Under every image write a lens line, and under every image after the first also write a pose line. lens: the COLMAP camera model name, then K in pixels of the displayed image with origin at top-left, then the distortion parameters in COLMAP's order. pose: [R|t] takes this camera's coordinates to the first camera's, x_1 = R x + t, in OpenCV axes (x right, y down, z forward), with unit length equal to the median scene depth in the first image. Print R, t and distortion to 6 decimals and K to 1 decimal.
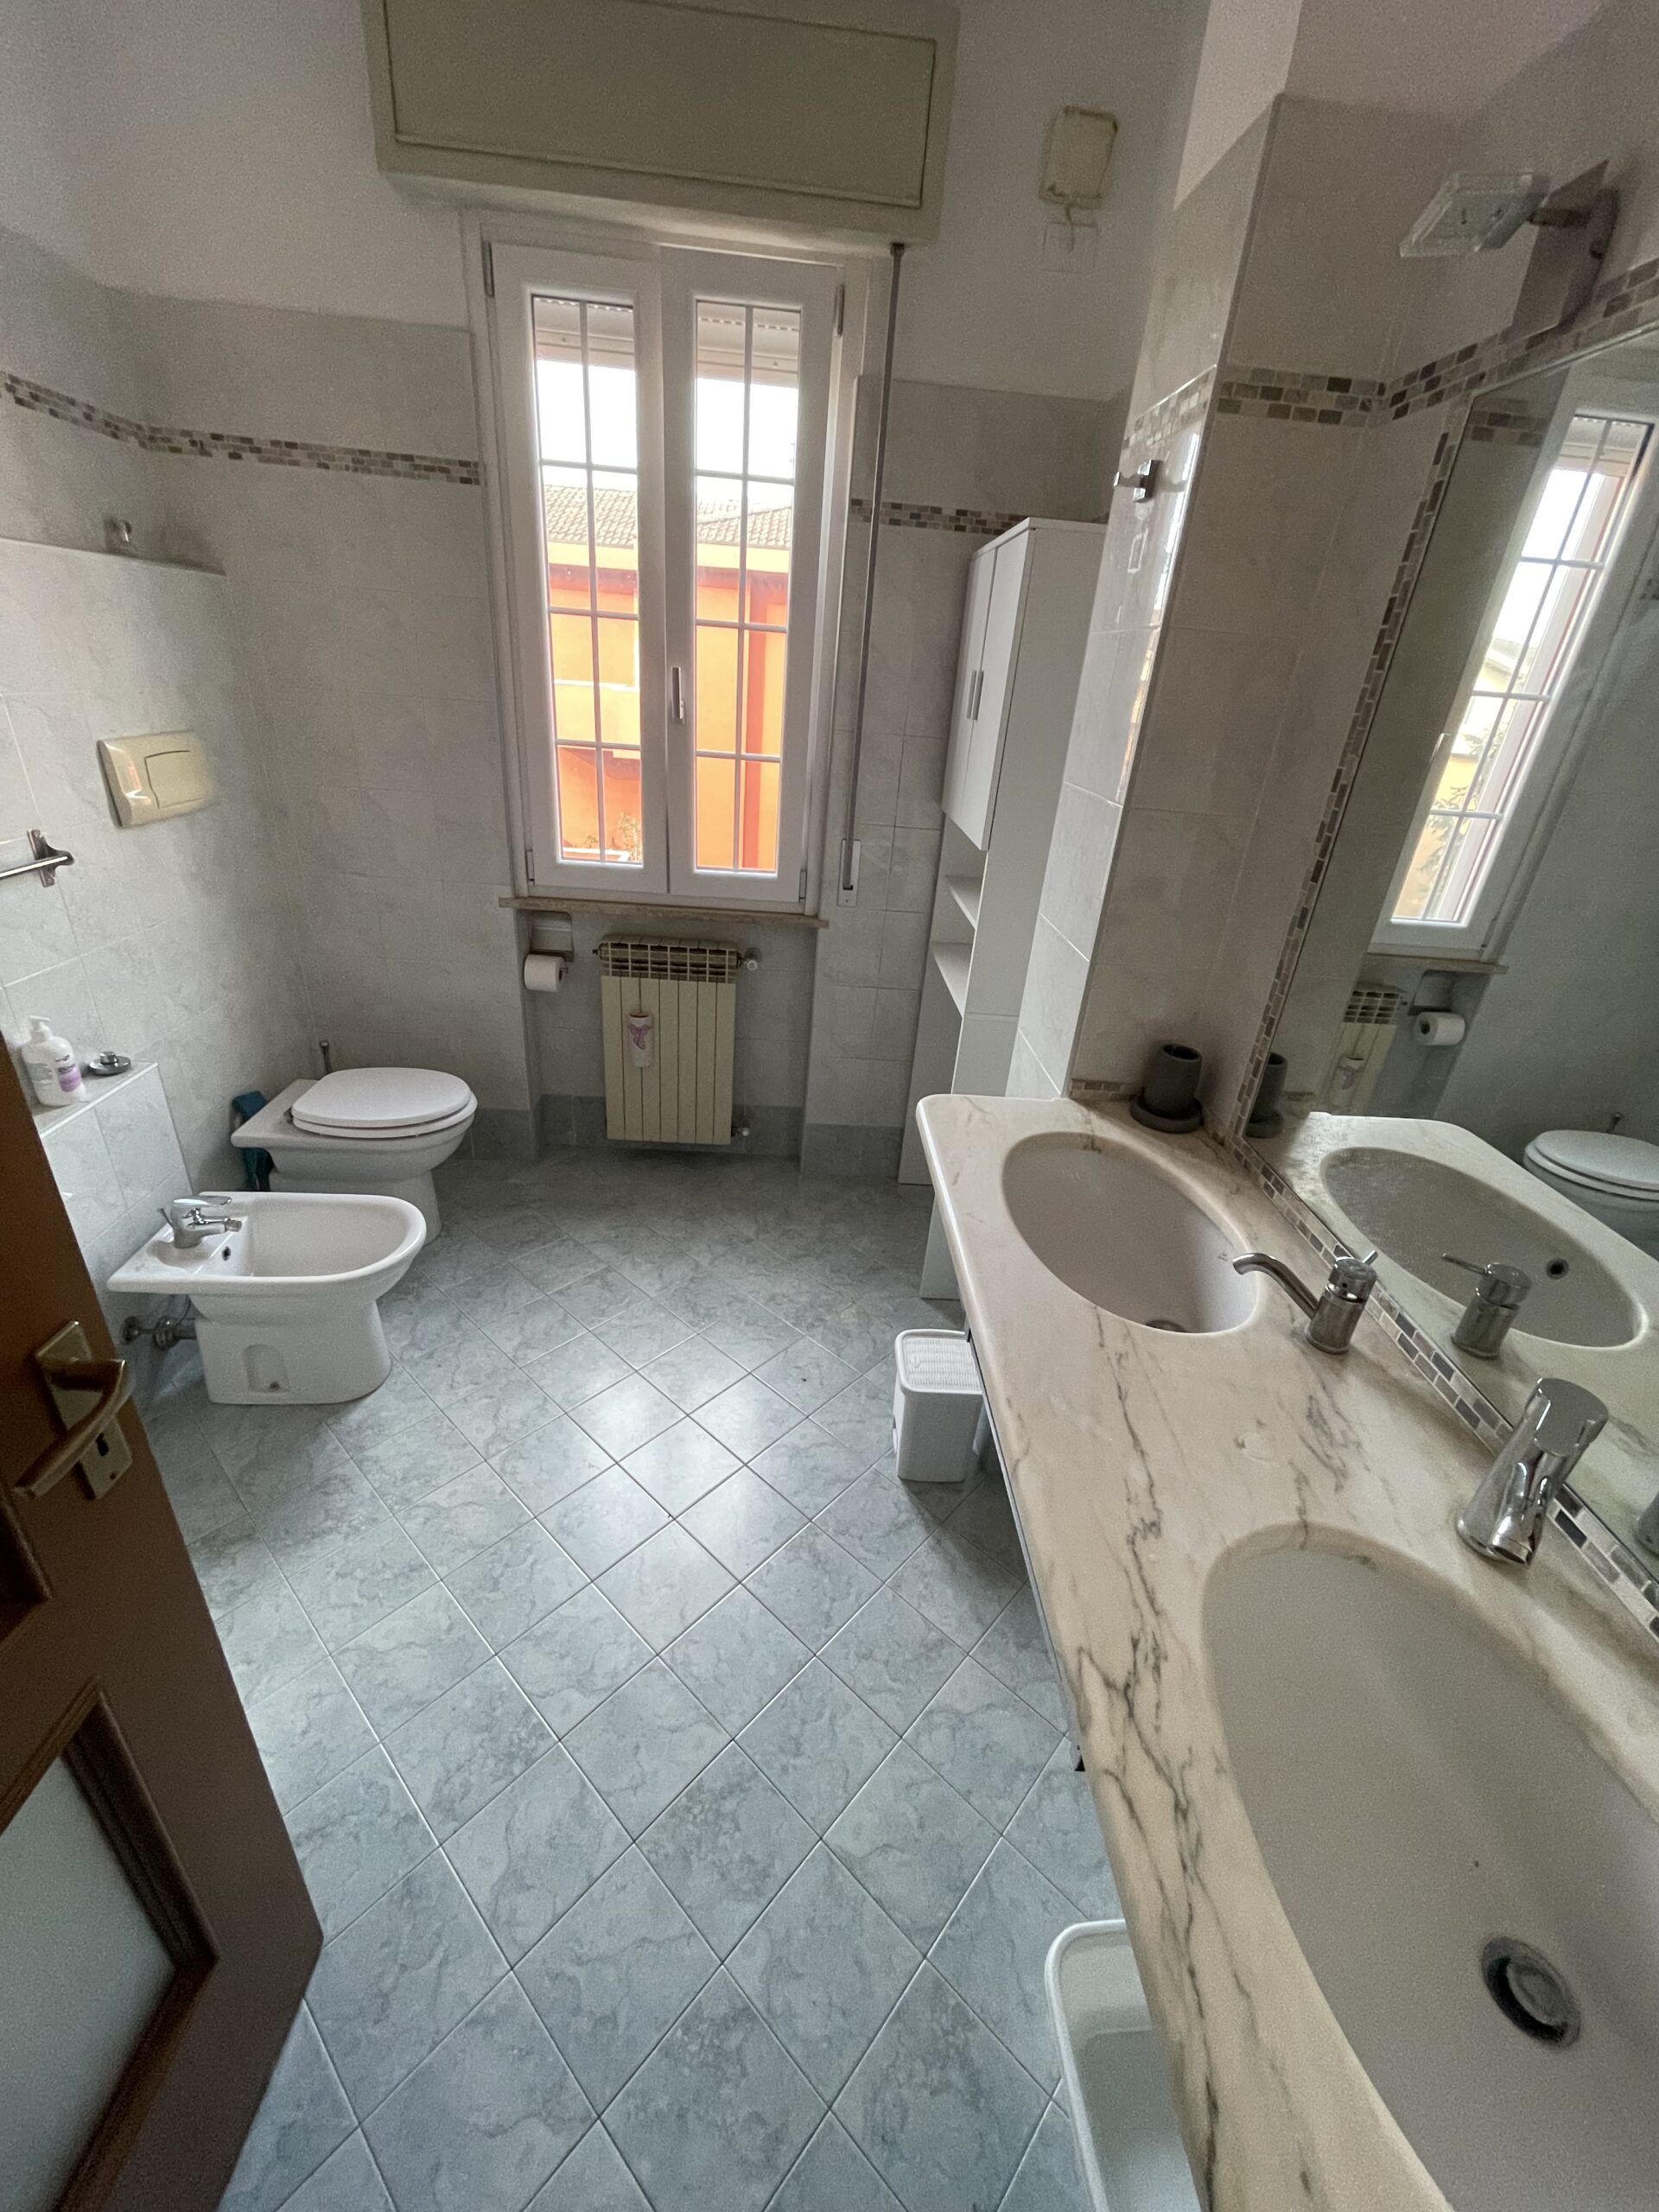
lens RADIAL K [[892.4, 0, 829.5], [0, 892.4, 1106.0], [0, 0, 1]] dist [-0.003200, 0.000194]
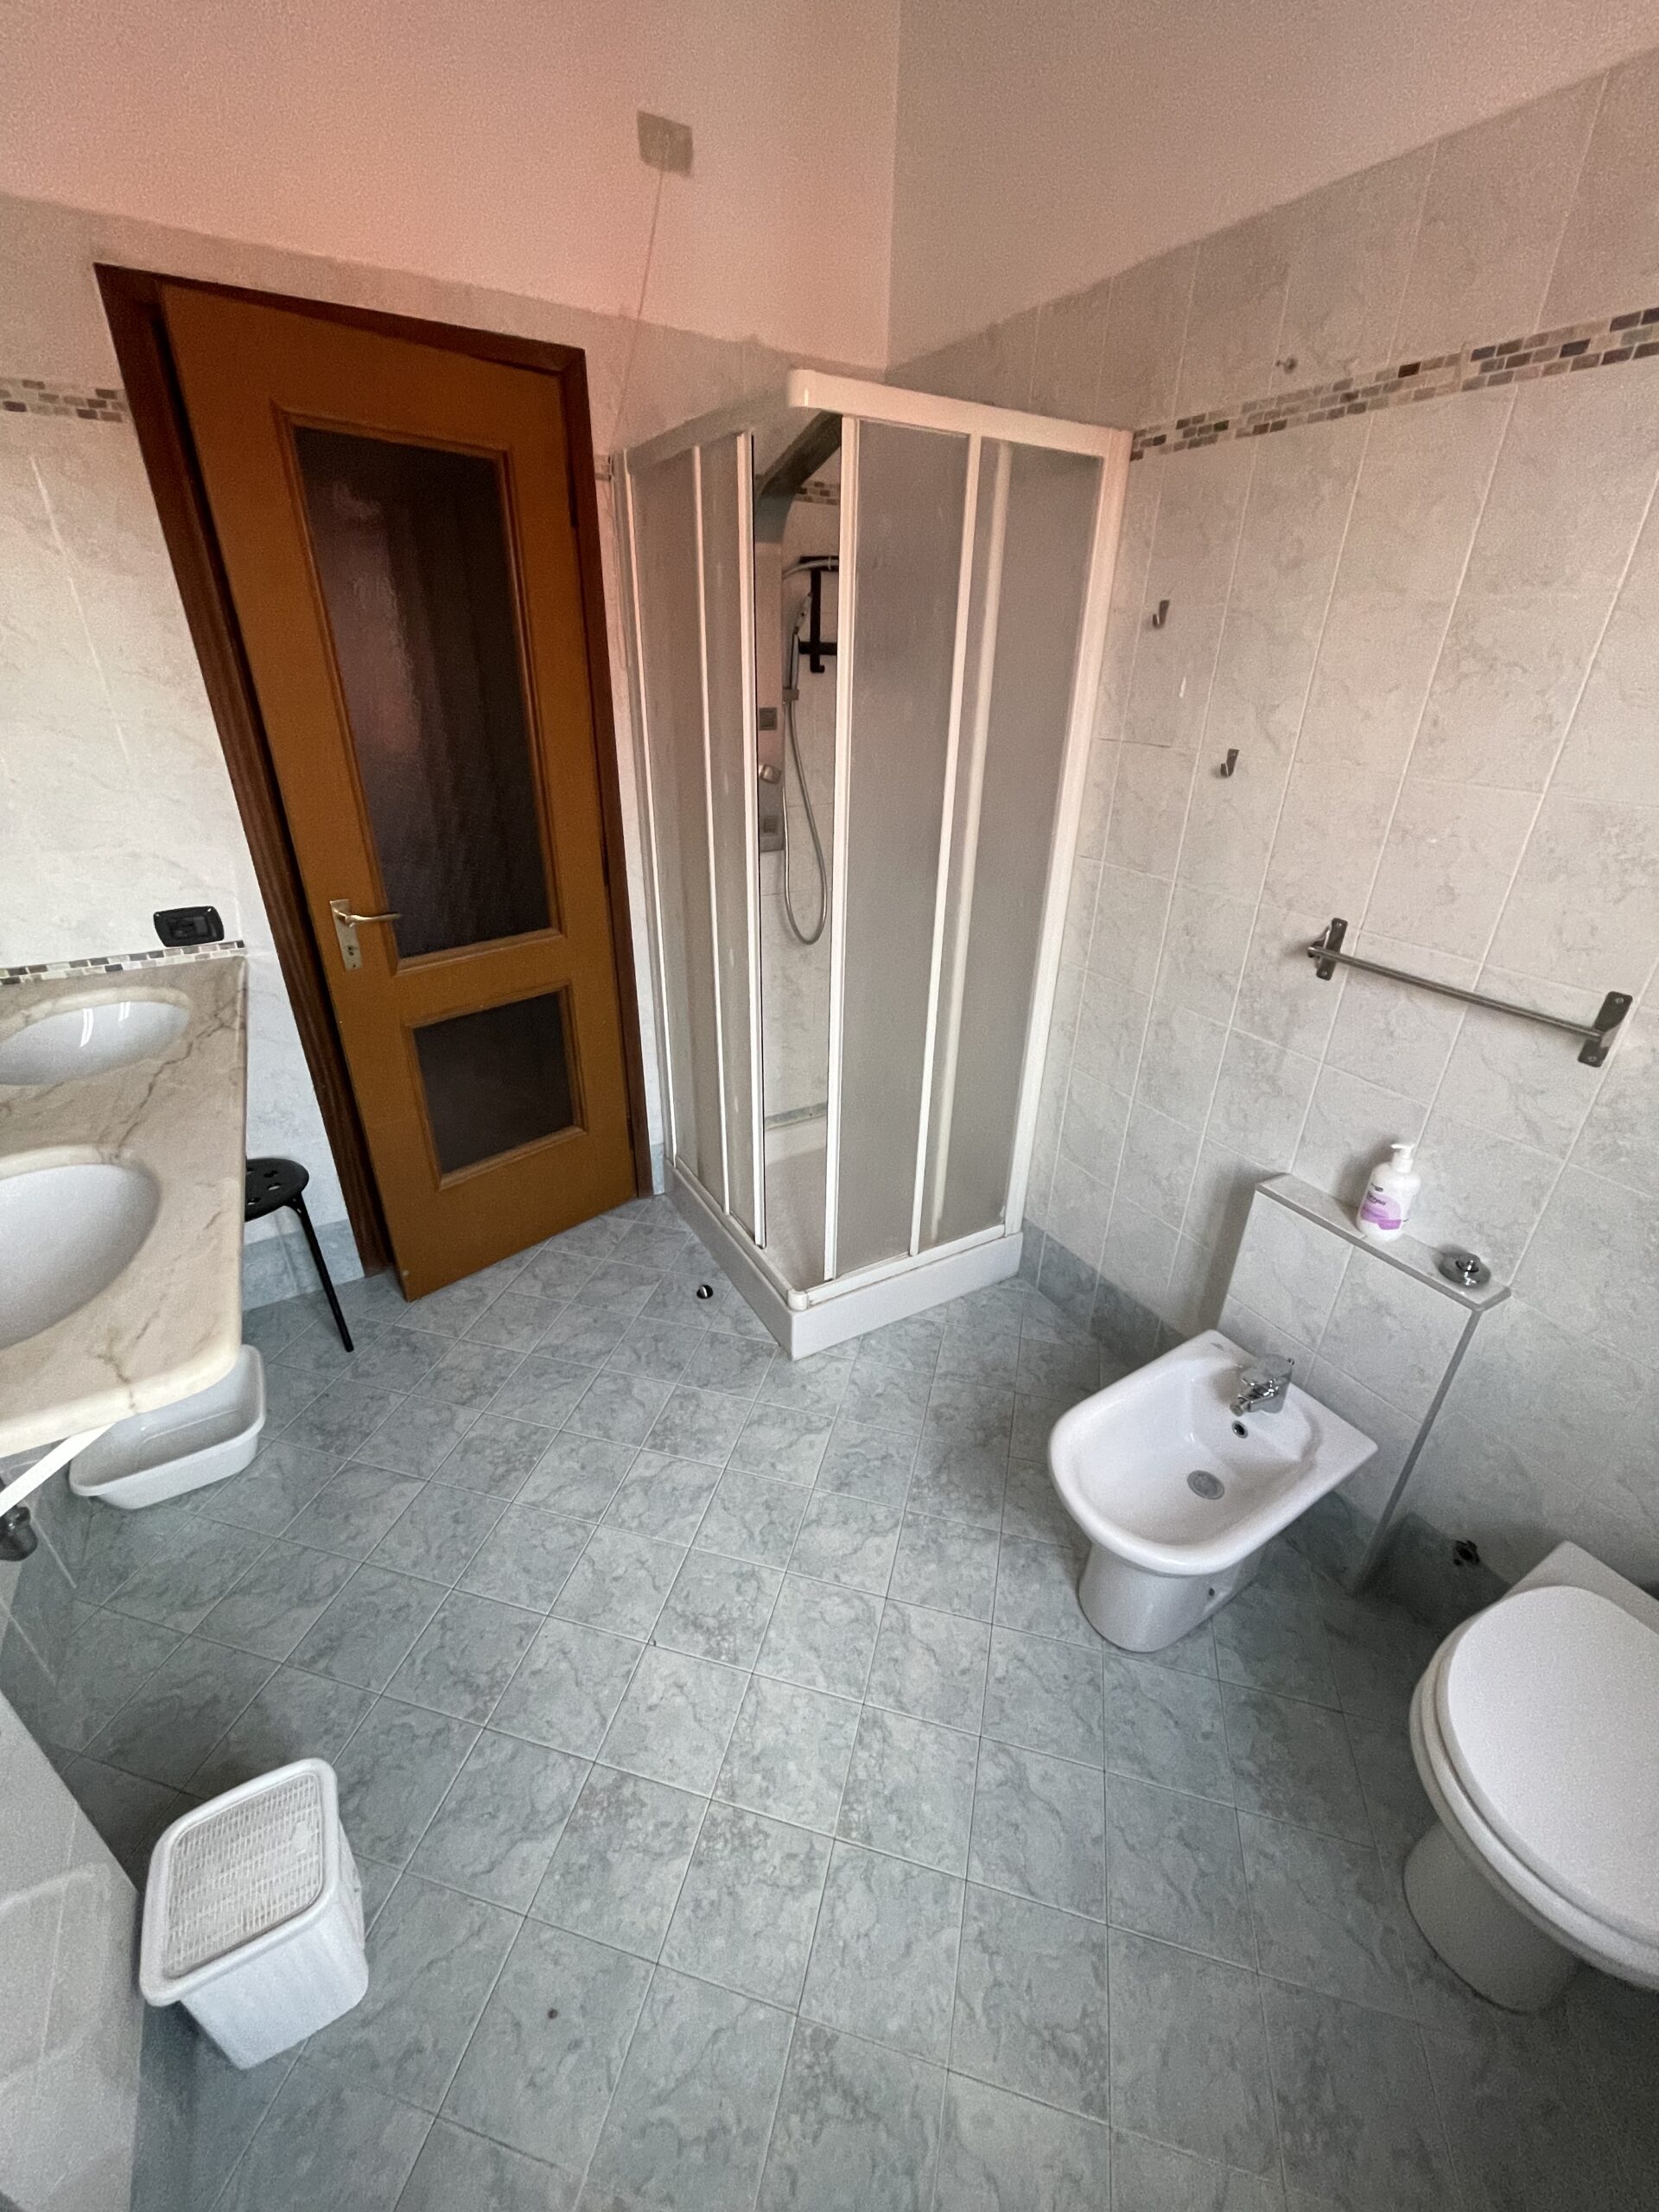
lens RADIAL K [[892.4, 0, 829.5], [0, 892.4, 1106.0], [0, 0, 1]] dist [-0.003200, 0.000194]
pose [[-0.880564, 0.127865, -0.456352, -0.001285], [-0.283182, 0.630161, 0.722983, -0.638648], [0.380019, 0.765864, -0.518688, 1.310399]]
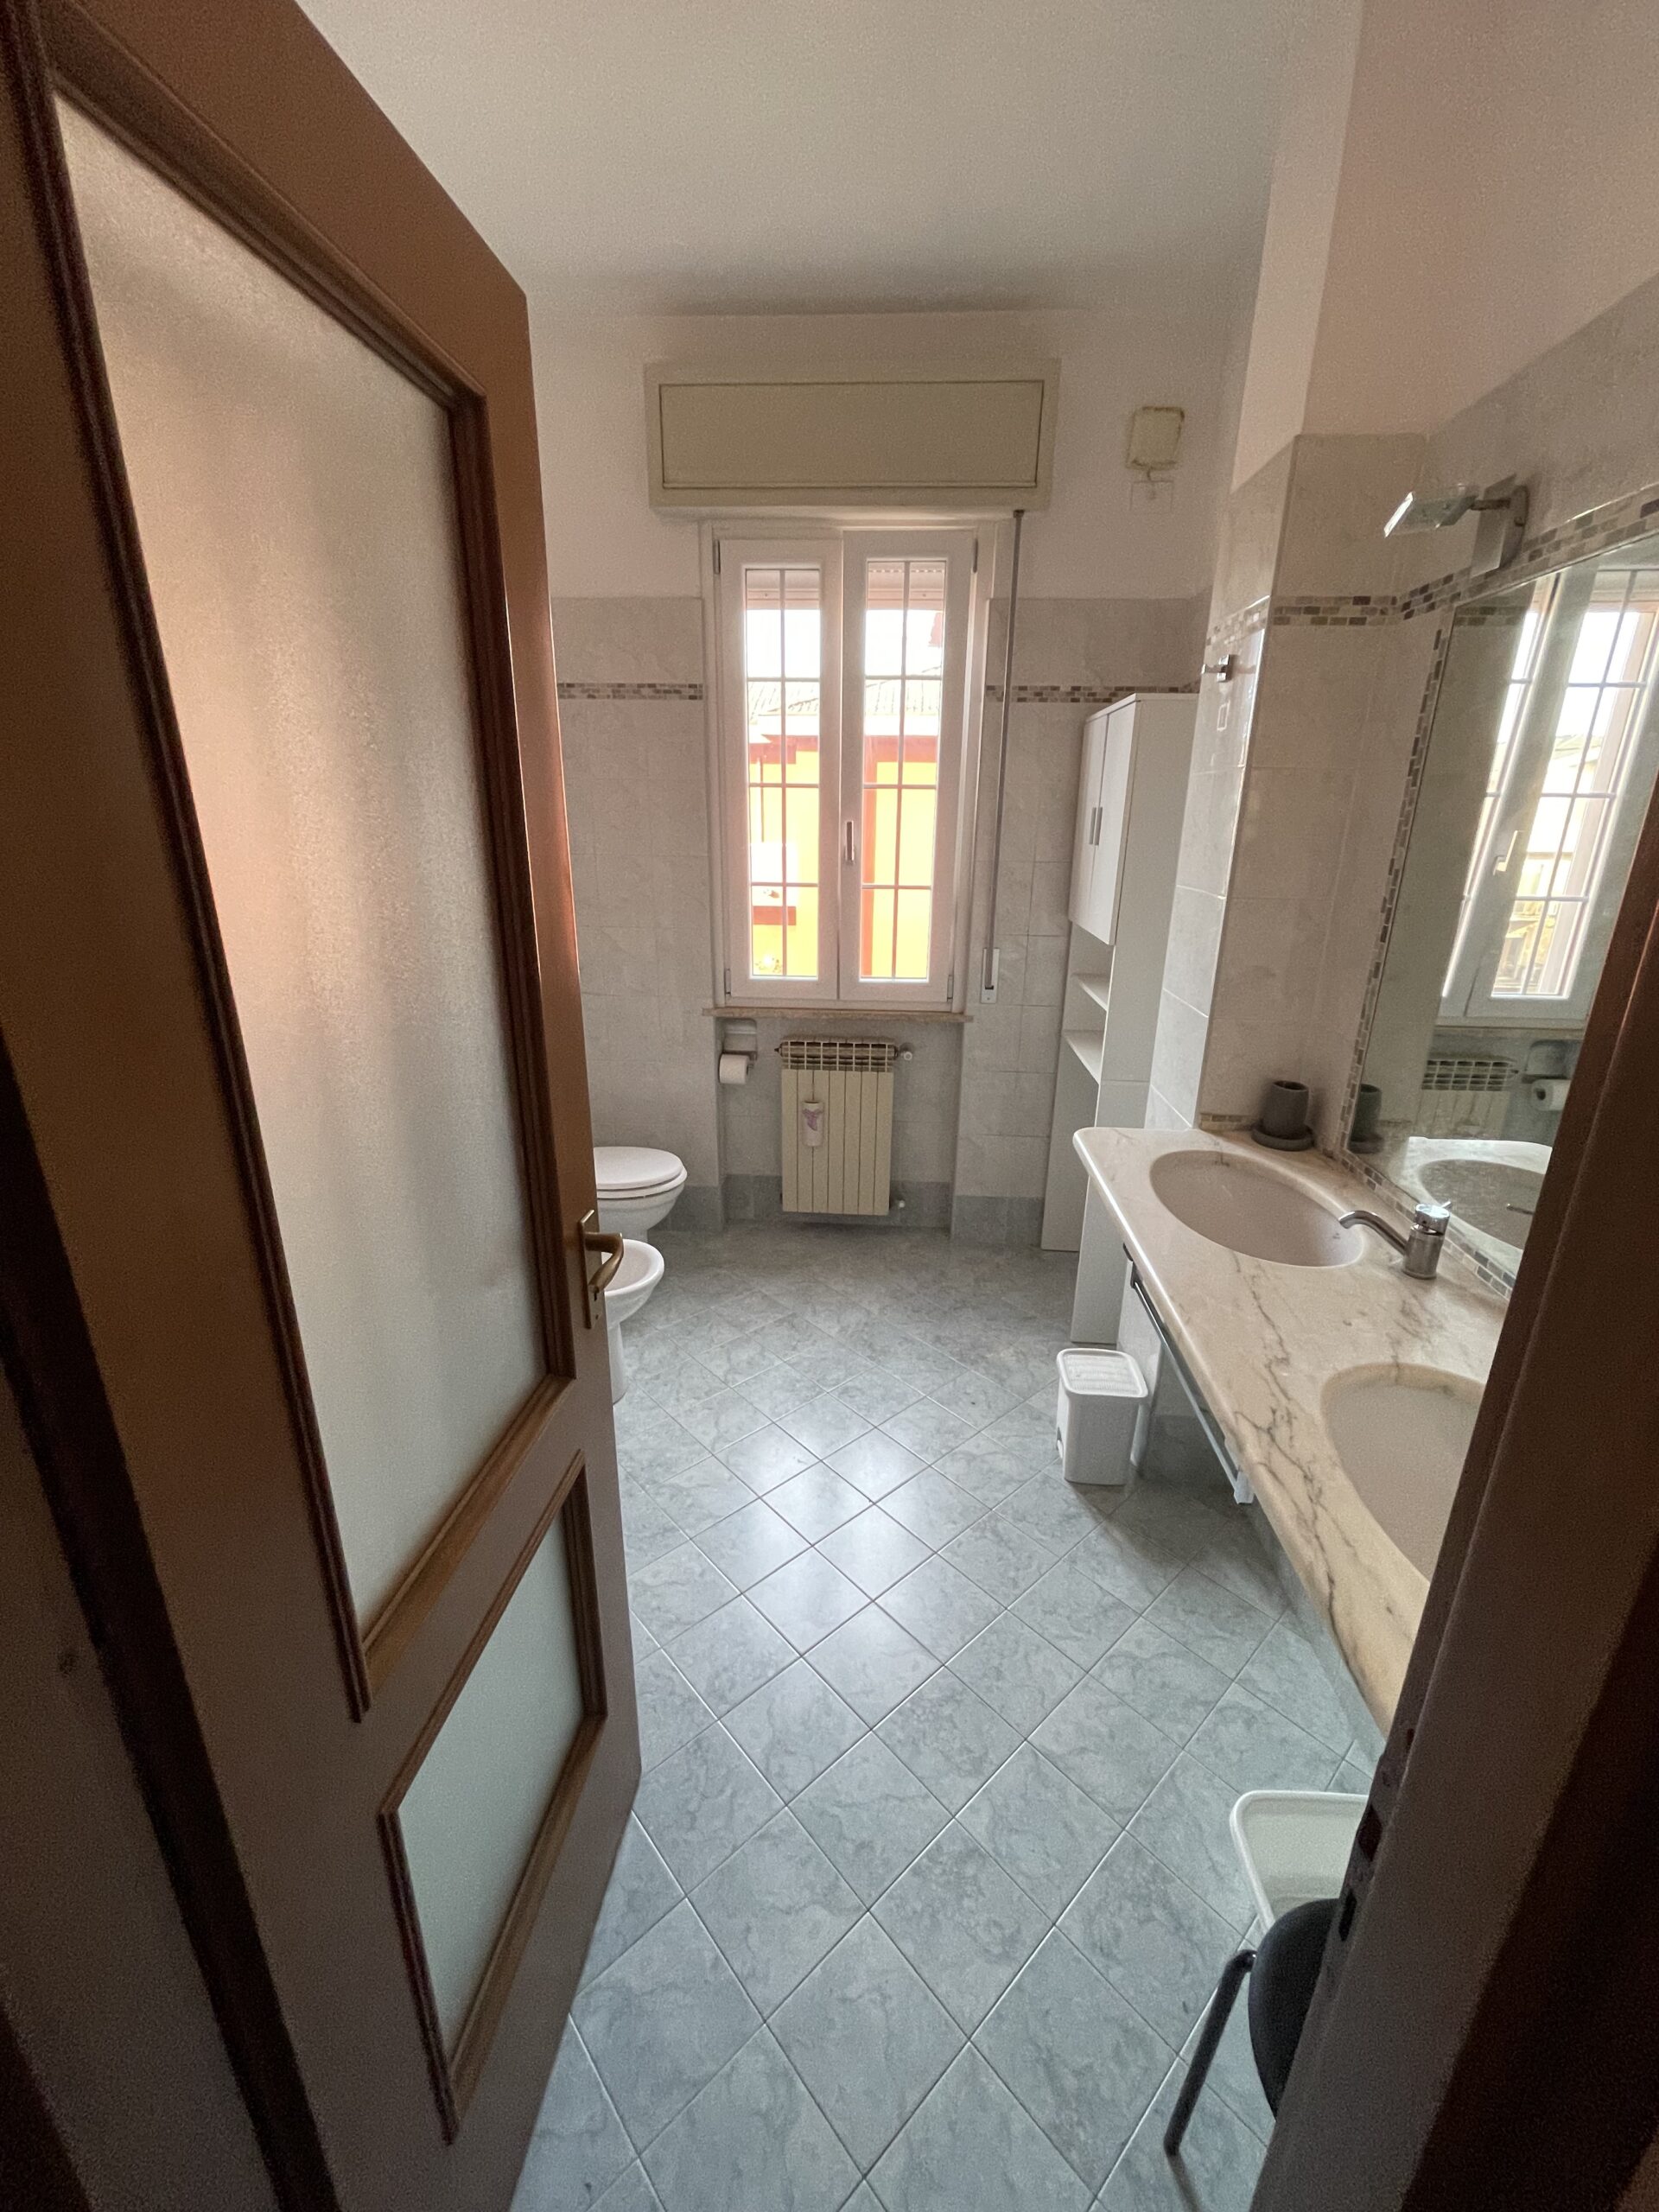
lens RADIAL K [[895.8, 0, 831.1], [0, 895.8, 1104.8], [0, 0, 1]] dist [-0.013899, 0.006563]
pose [[0.992546, -0.028813, -0.118415, -0.088997], [0.011504, 0.989463, -0.144330, 0.131344], [0.121326, 0.141891, 0.982419, -0.279217]]
